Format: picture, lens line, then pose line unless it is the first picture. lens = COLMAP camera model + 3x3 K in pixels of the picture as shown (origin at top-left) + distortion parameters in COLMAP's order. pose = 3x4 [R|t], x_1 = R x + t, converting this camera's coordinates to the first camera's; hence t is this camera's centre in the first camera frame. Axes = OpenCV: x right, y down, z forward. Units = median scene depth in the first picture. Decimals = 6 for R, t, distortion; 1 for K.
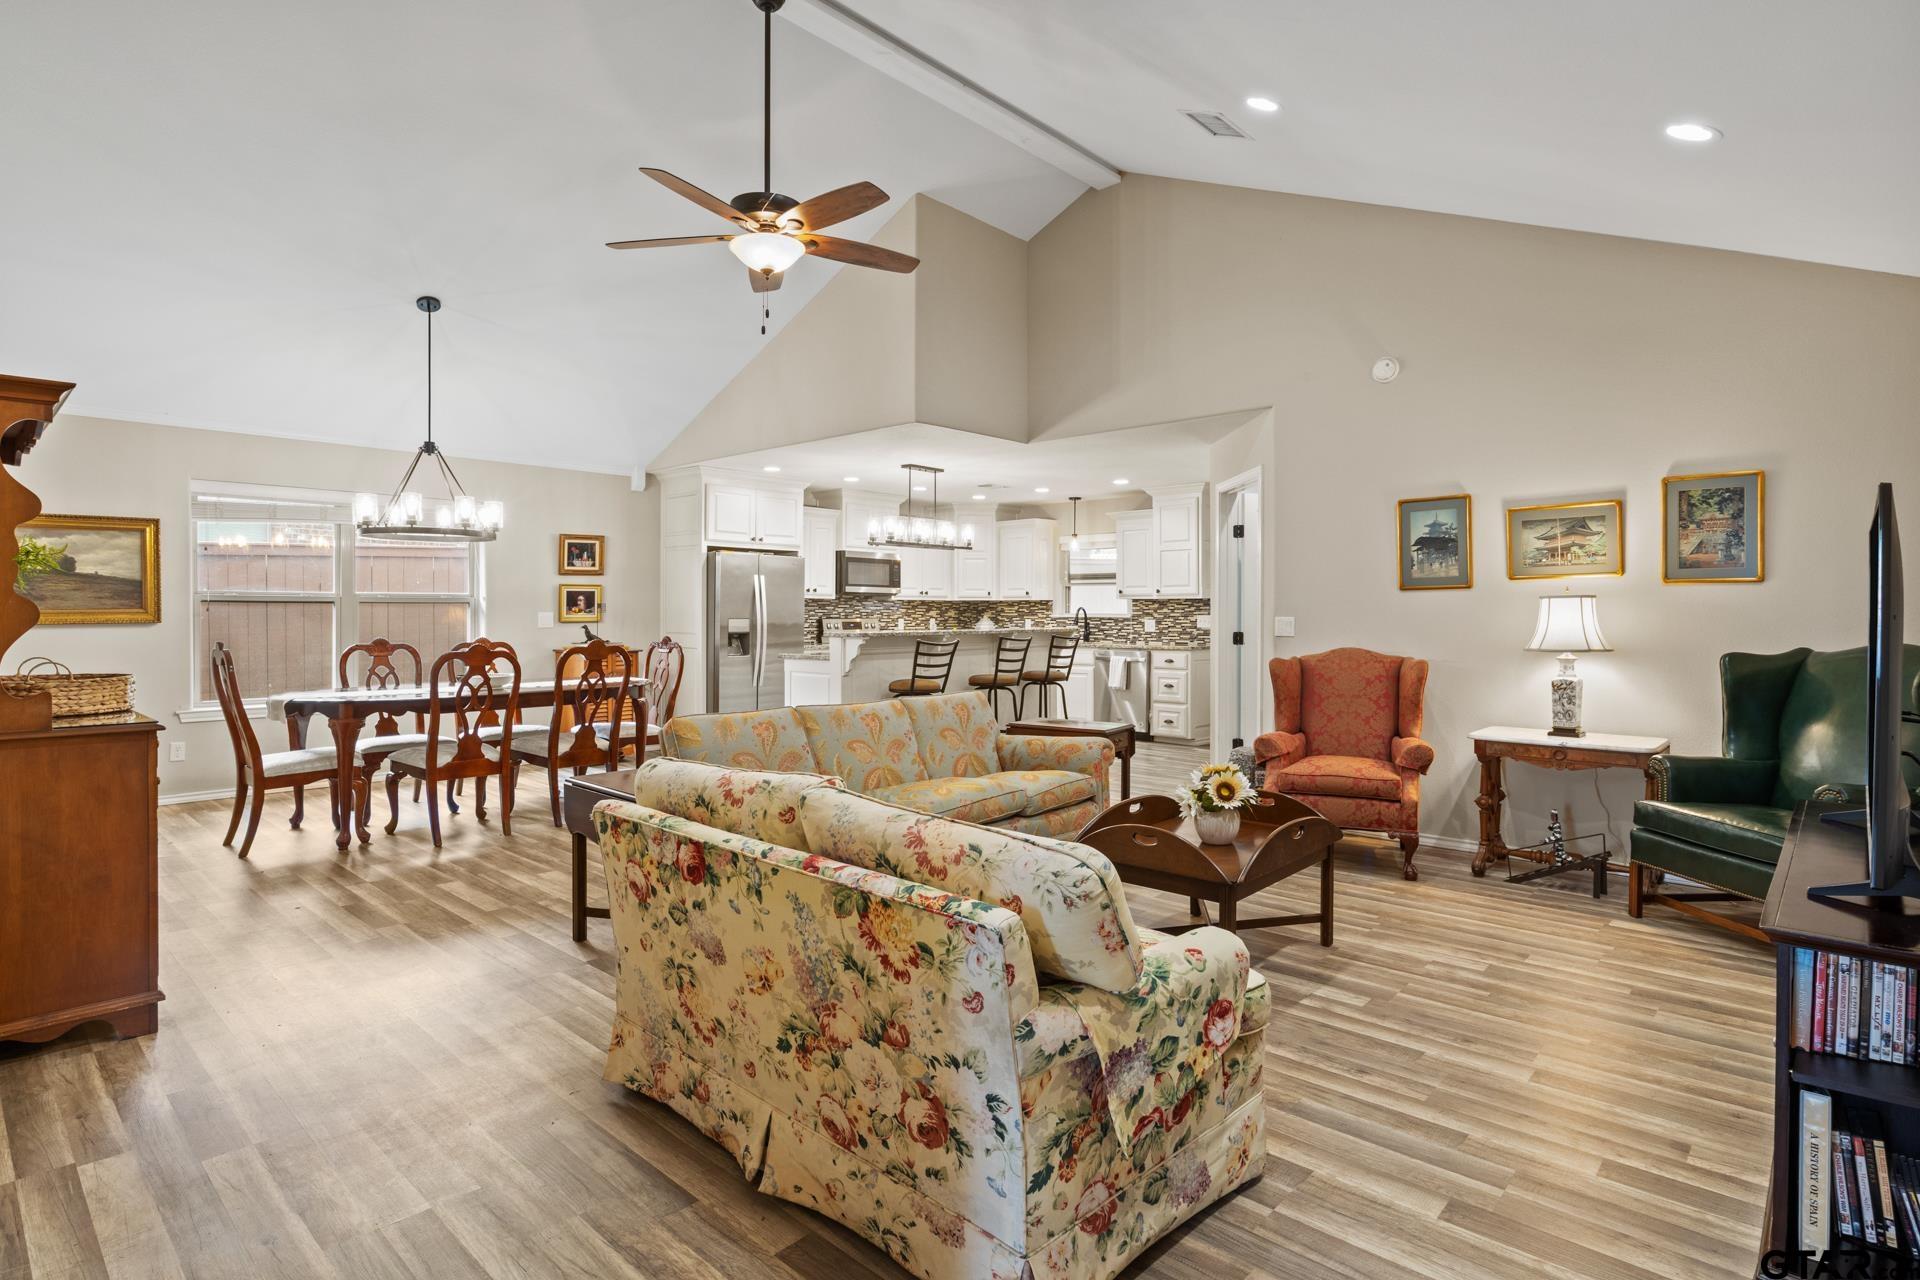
lens RADIAL K [[973.3, 0, 958.9], [0, 973.3, 621.9], [0, 0, 1]] dist [-0.006945, -0.001155]
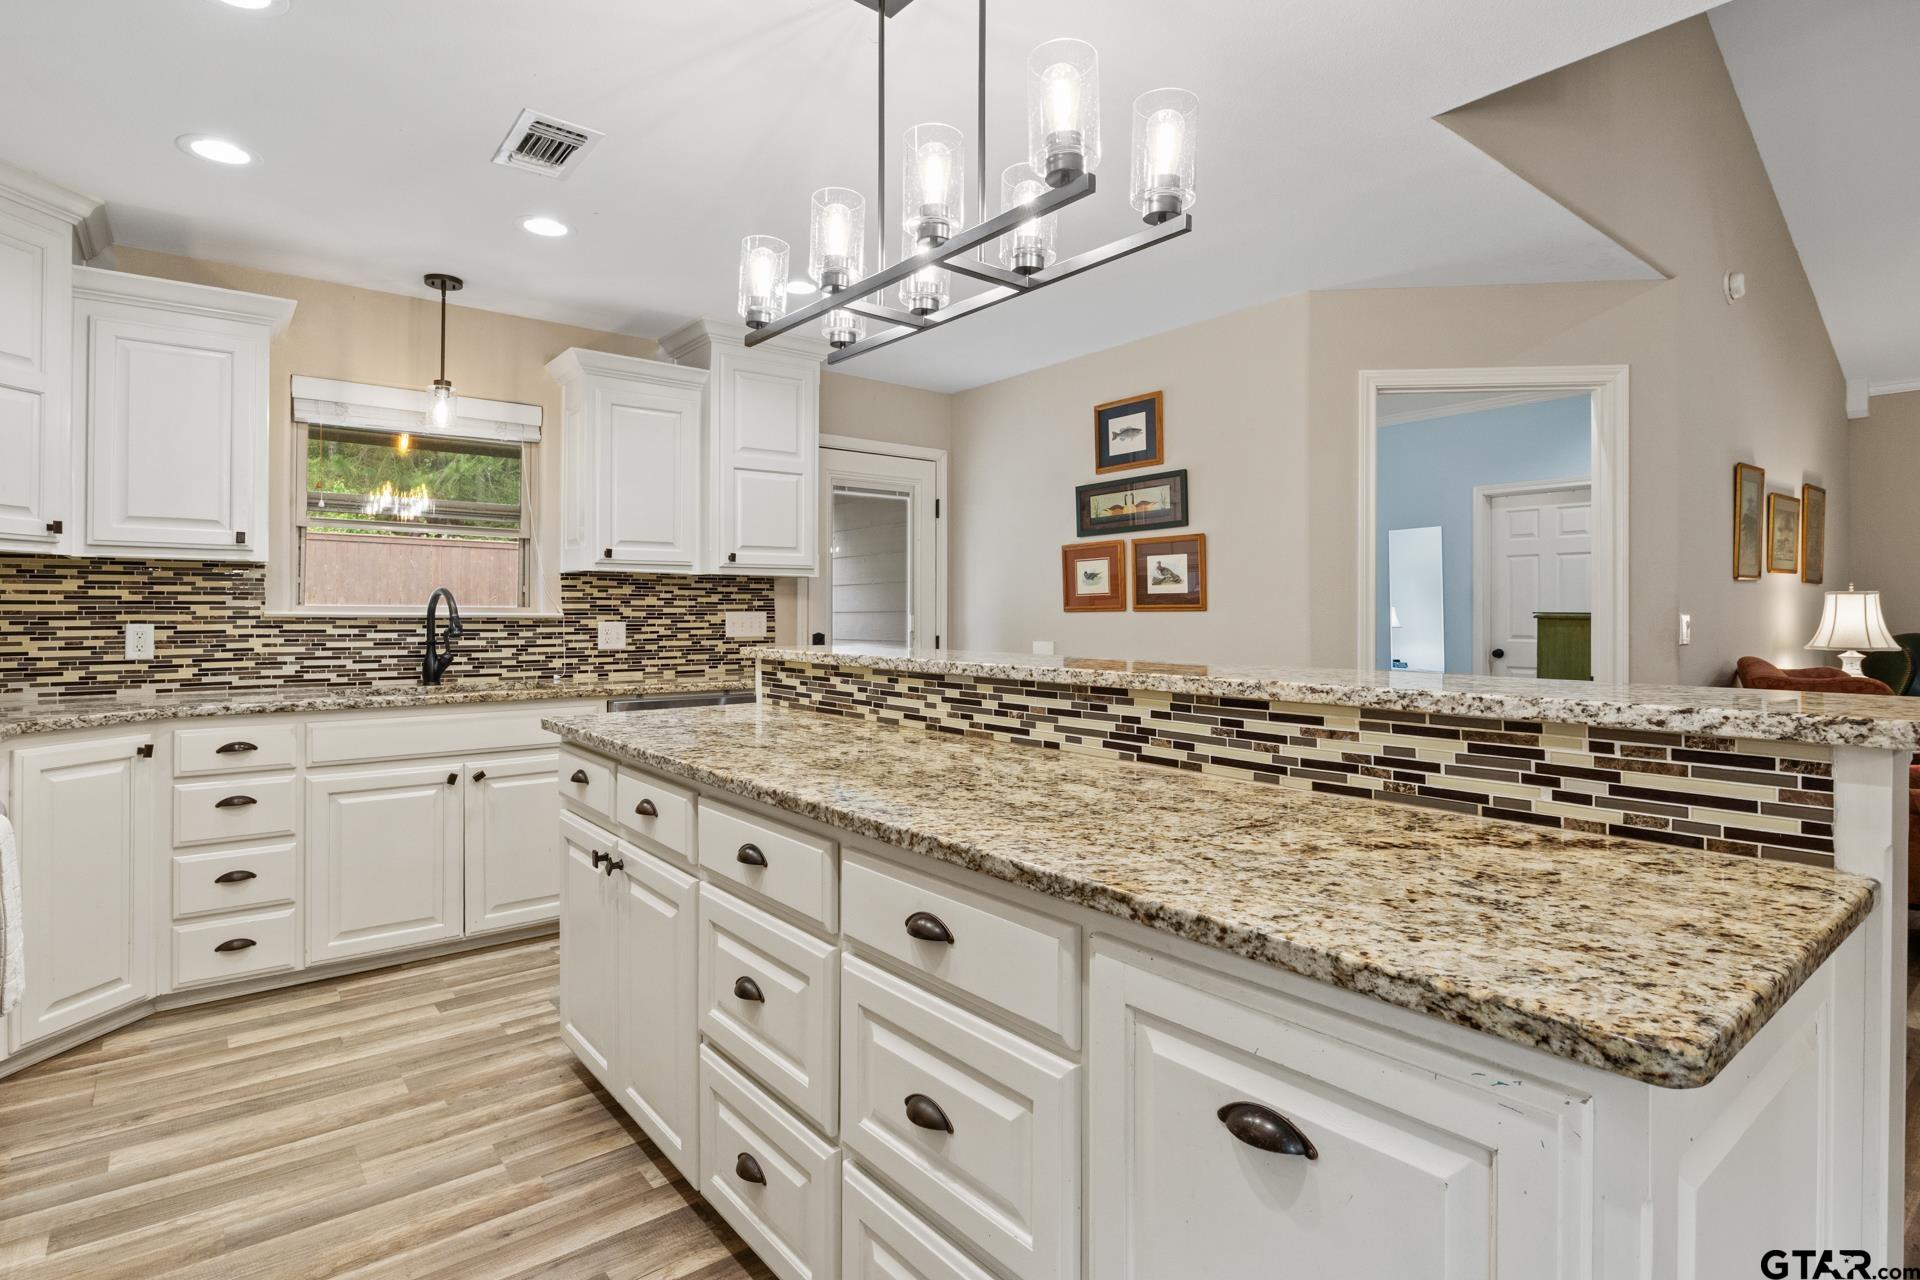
lens RADIAL K [[973.3, 0, 968.3], [0, 973.3, 611.9], [0, 0, 1]] dist [-0.006945, -0.001155]
pose [[0.139159, 0.002320, 0.990267, -0.252496], [0.006699, 0.999972, -0.003284, -0.004995], [-0.990247, 0.007091, 0.139140, 0.948218]]
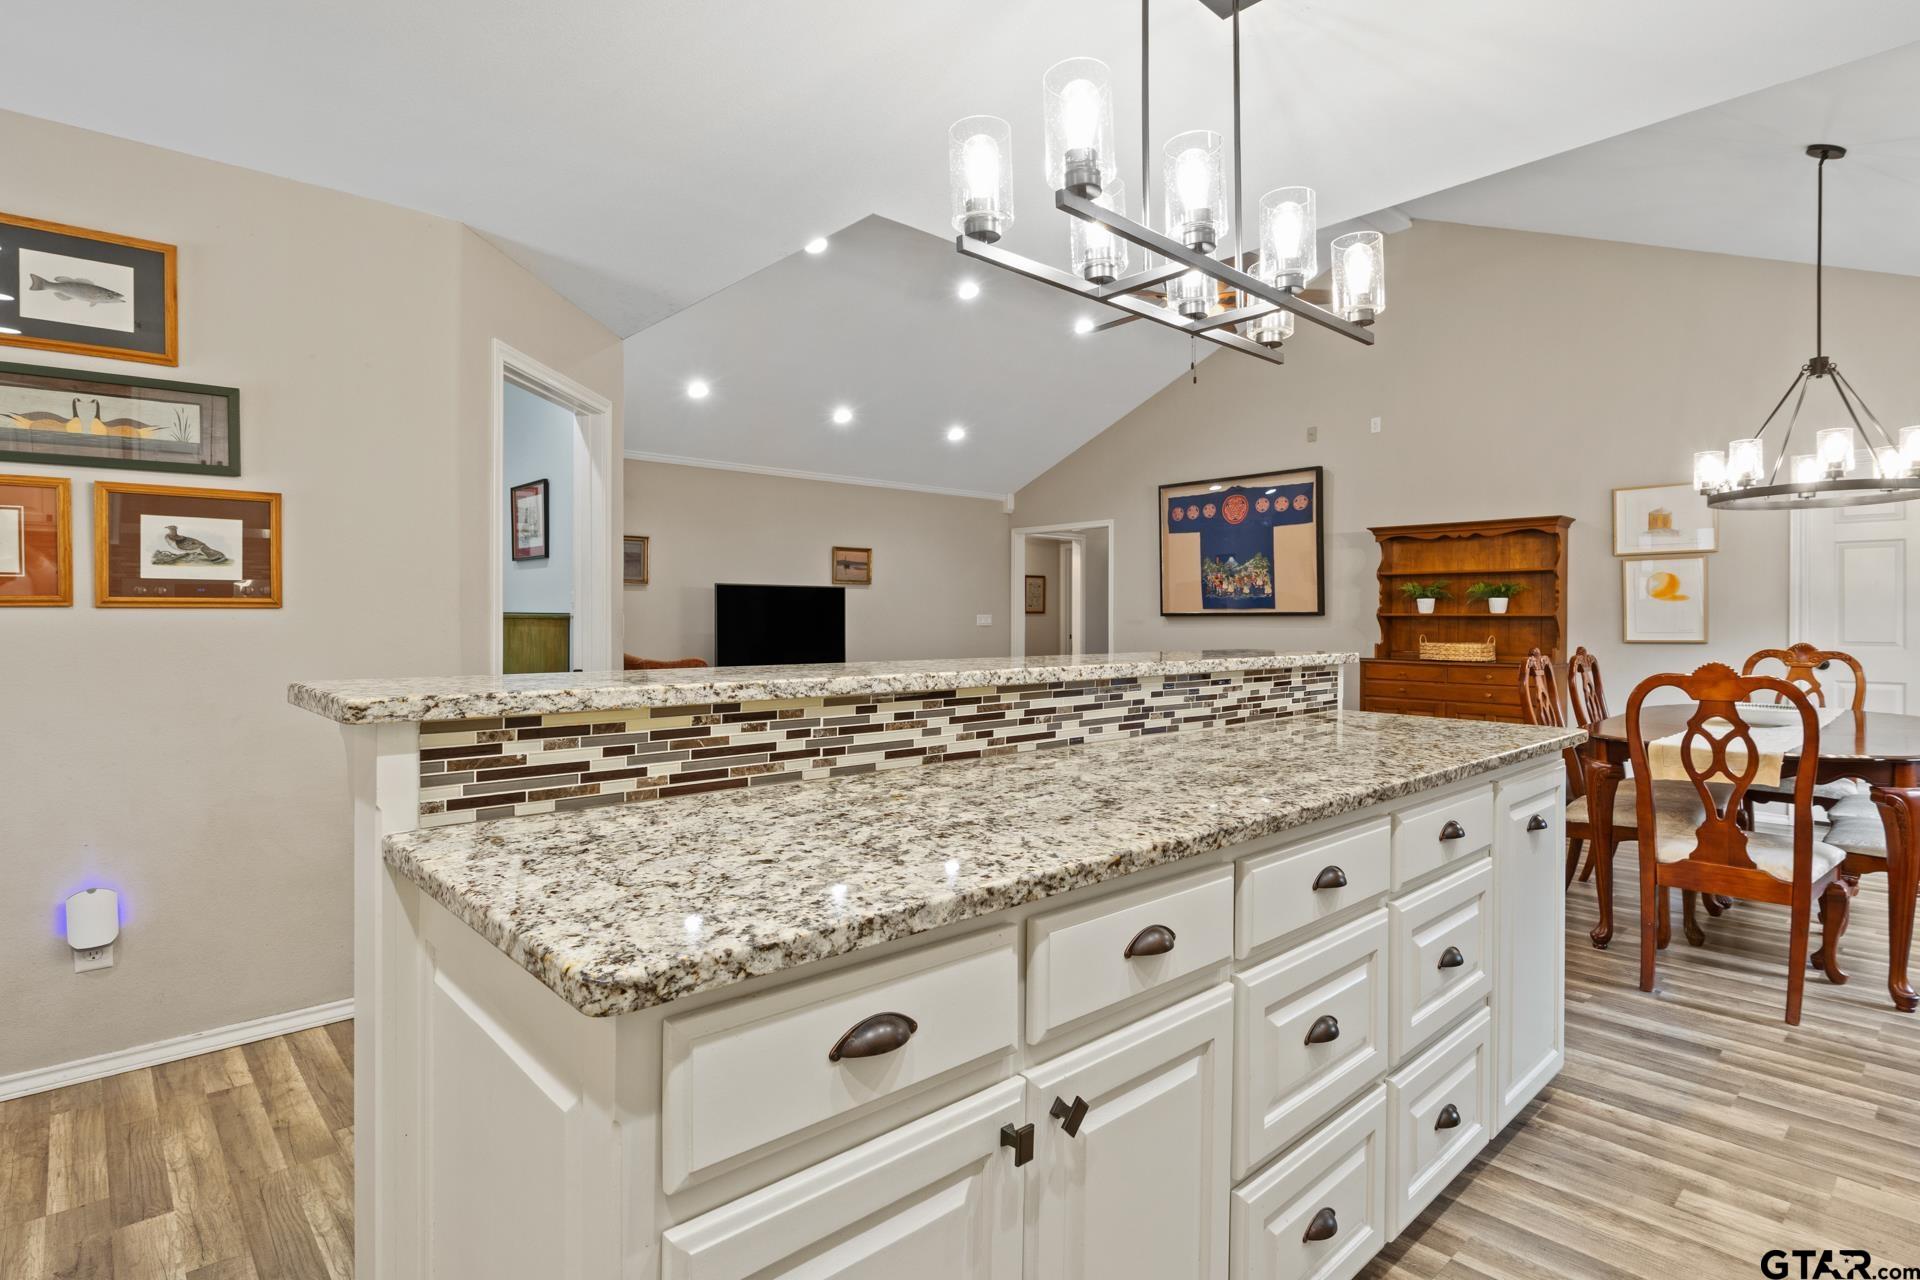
lens RADIAL K [[973.3, 0, 947.5], [0, 973.3, 623.8], [0, 0, 1]] dist [-0.006945, -0.001155]
pose [[-0.996098, -0.003212, 0.088193, -0.000009], [-0.001871, 0.999881, 0.015282, -0.006608], [-0.088232, 0.015057, -0.995986, 1.213736]]
